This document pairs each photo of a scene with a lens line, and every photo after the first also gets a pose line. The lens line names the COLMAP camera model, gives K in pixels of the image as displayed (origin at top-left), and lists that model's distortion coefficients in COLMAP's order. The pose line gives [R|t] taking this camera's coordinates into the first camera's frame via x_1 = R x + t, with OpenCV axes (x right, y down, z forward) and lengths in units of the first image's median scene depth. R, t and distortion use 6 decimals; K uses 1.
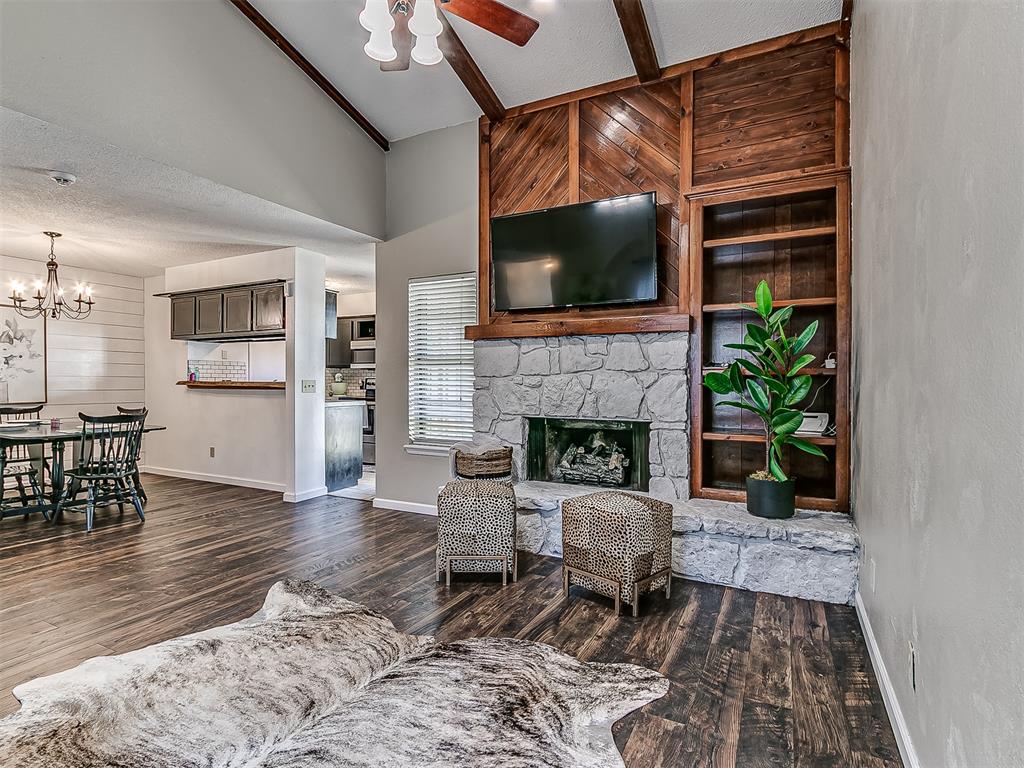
lens RADIAL K [[545.1, 0, 471.7], [0, 545.1, 385.9], [0, 0, 1]] dist [0.001200, -0.000837]
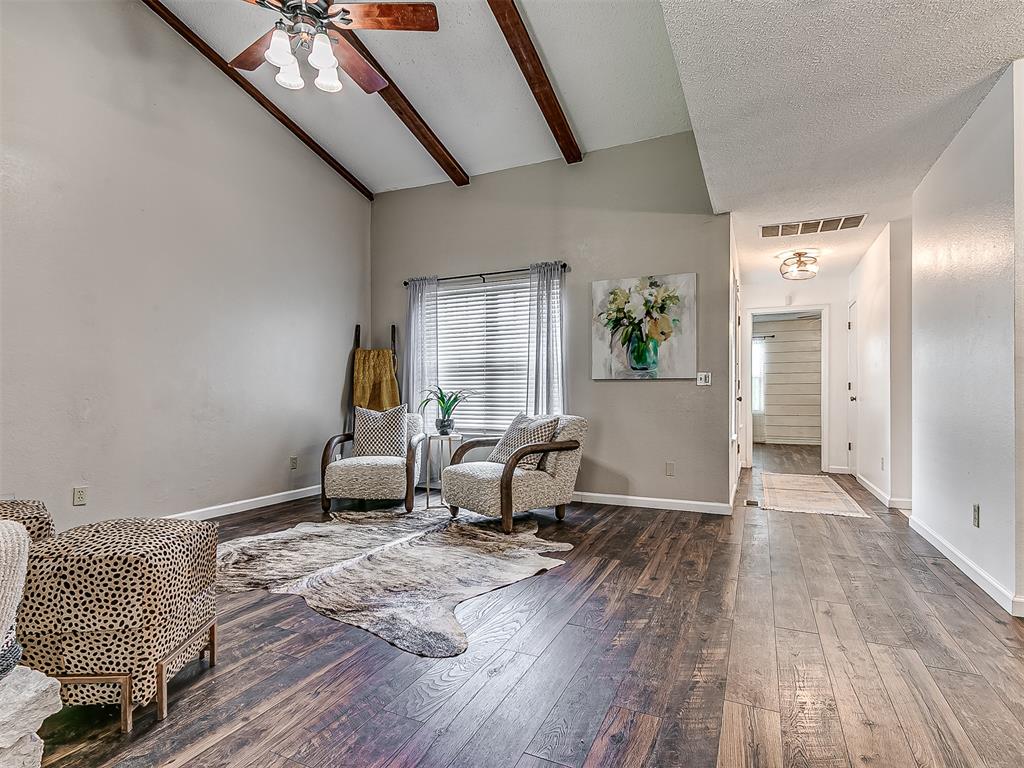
lens RADIAL K [[556.2, 0, 493.9], [0, 556.2, 392.8], [0, 0, 1]] dist [-0.003407, -0.000285]
pose [[-0.997385, -0.005963, -0.072023, -0.400029], [-0.006097, 0.999980, 0.001644, 0.053506], [0.072012, 0.002078, -0.997402, 1.983204]]
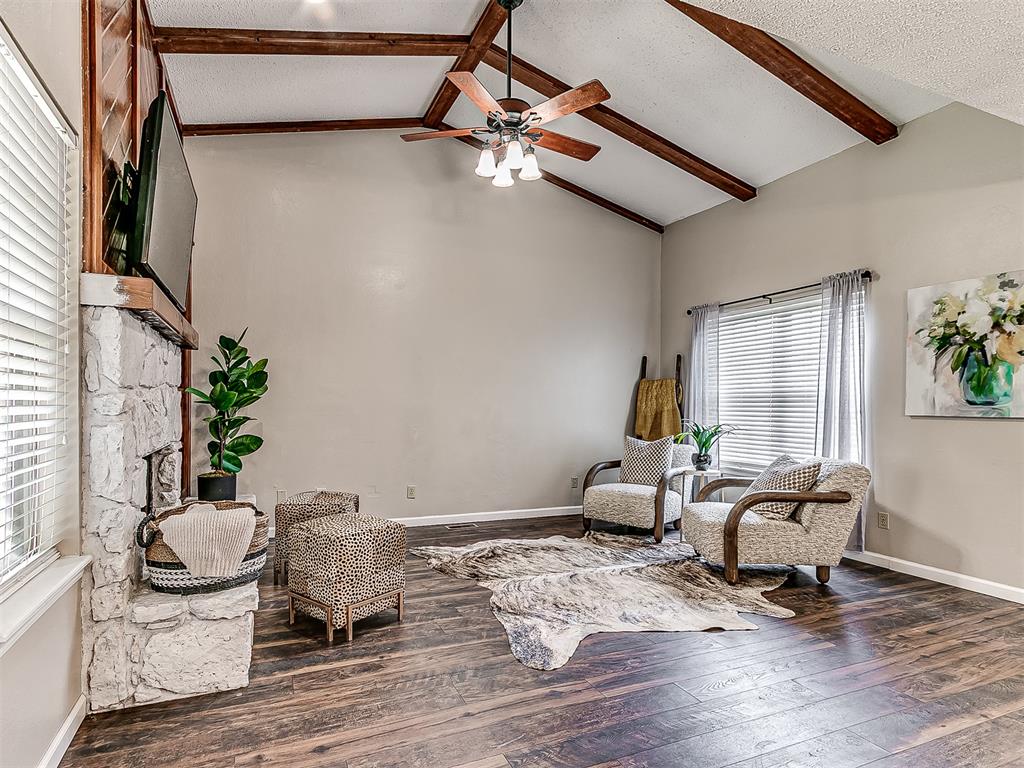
lens RADIAL K [[545.4, 0, 470.1], [0, 545.4, 411.4], [0, 0, 1]] dist [0.003545, -0.001666]
pose [[-0.785605, -0.021657, 0.618349, -0.859177], [-0.012048, 0.999733, 0.019708, -0.016695], [-0.618610, 0.008032, -0.785657, 1.974718]]
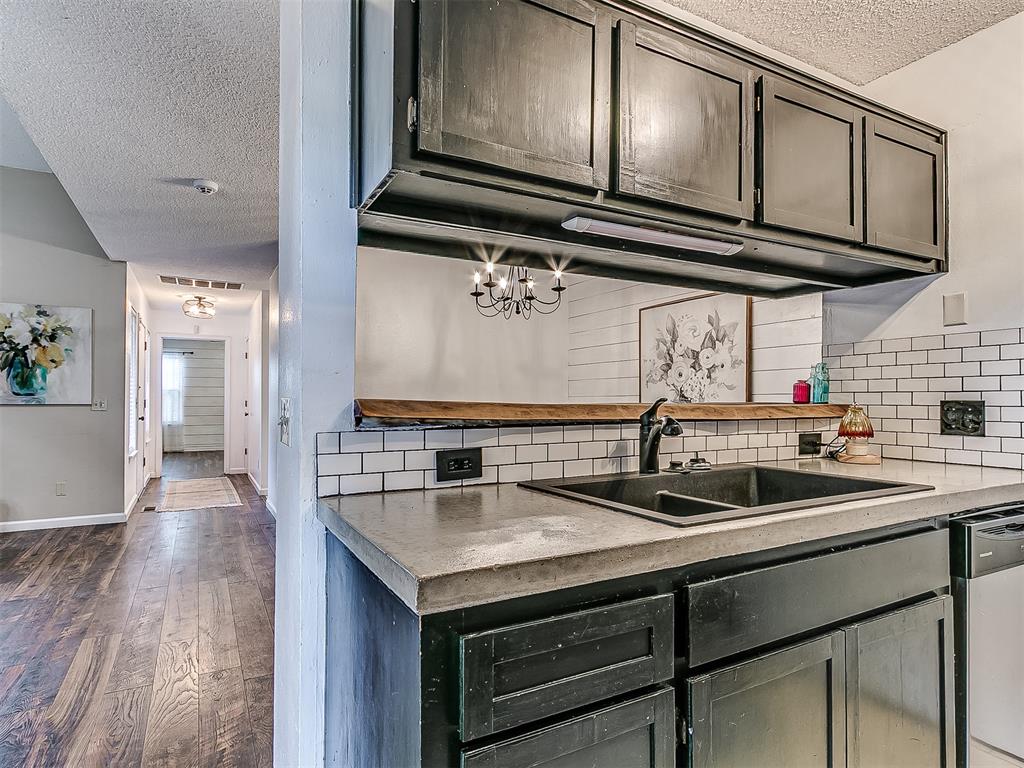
lens RADIAL K [[550.6, 0, 516.6], [0, 550.6, 394.9], [0, 0, 1]] dist [-0.000488, 0.001030]
pose [[-0.501874, -0.011551, -0.864863, -0.246614], [-0.008699, 0.999928, -0.008307, -0.022670], [0.864897, 0.003354, -0.501939, 2.532382]]
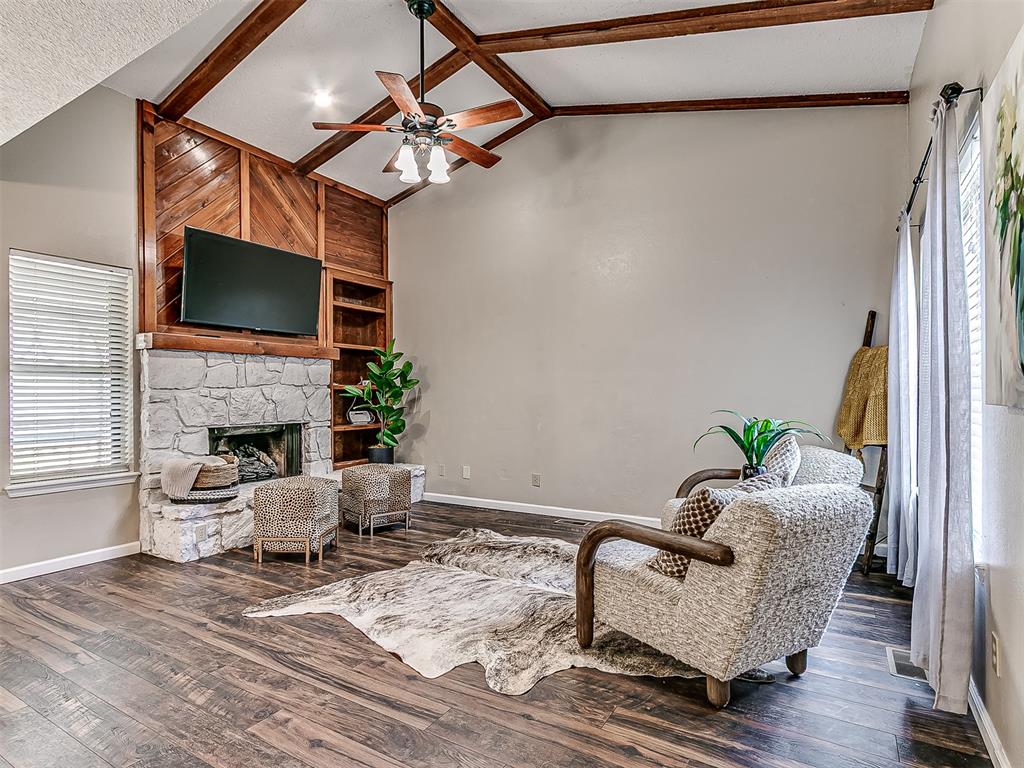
lens RADIAL K [[550.6, 0, 516.6], [0, 550.6, 394.9], [0, 0, 1]] dist [-0.000488, 0.001030]
pose [[0.024397, -0.007517, 0.999674, -1.487122], [0.009784, 0.999926, 0.007280, -0.012488], [-0.999654, 0.009603, 0.024469, 0.616987]]
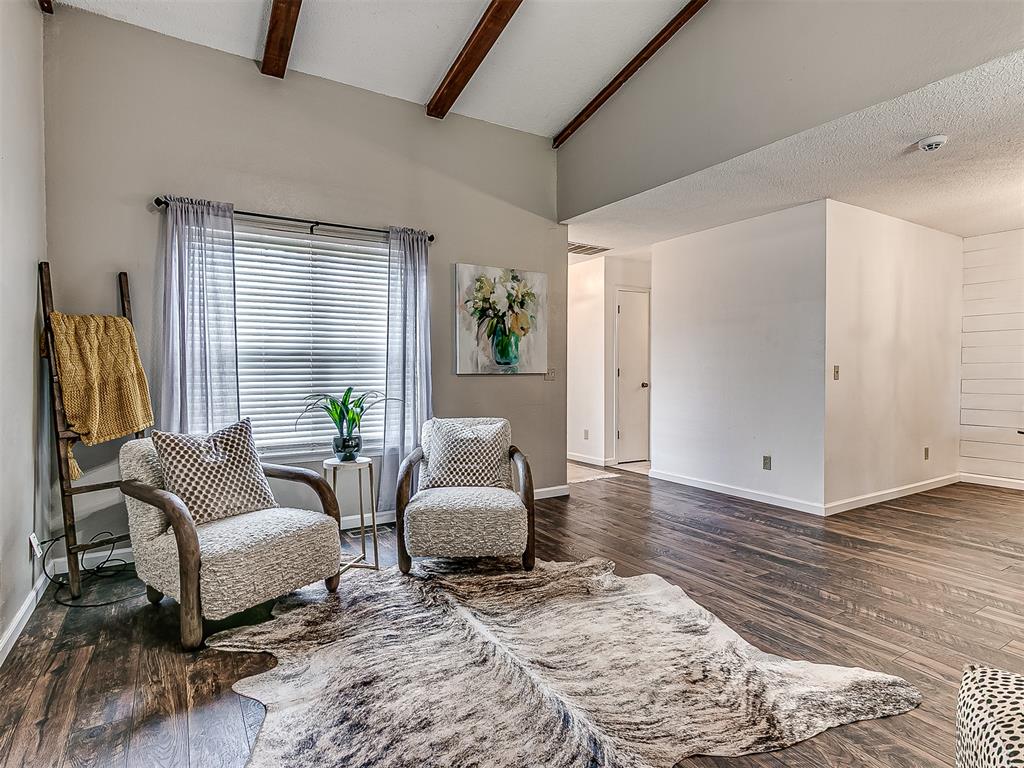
lens RADIAL K [[543.0, 0, 528.5], [0, 543.0, 383.2], [0, 0, 1]] dist [0.003612, 0.000676]
pose [[-0.459011, 0.020474, -0.888195, 0.495043], [-0.006231, 0.999636, 0.026263, -0.007808], [0.888409, 0.017590, -0.458716, 1.060337]]
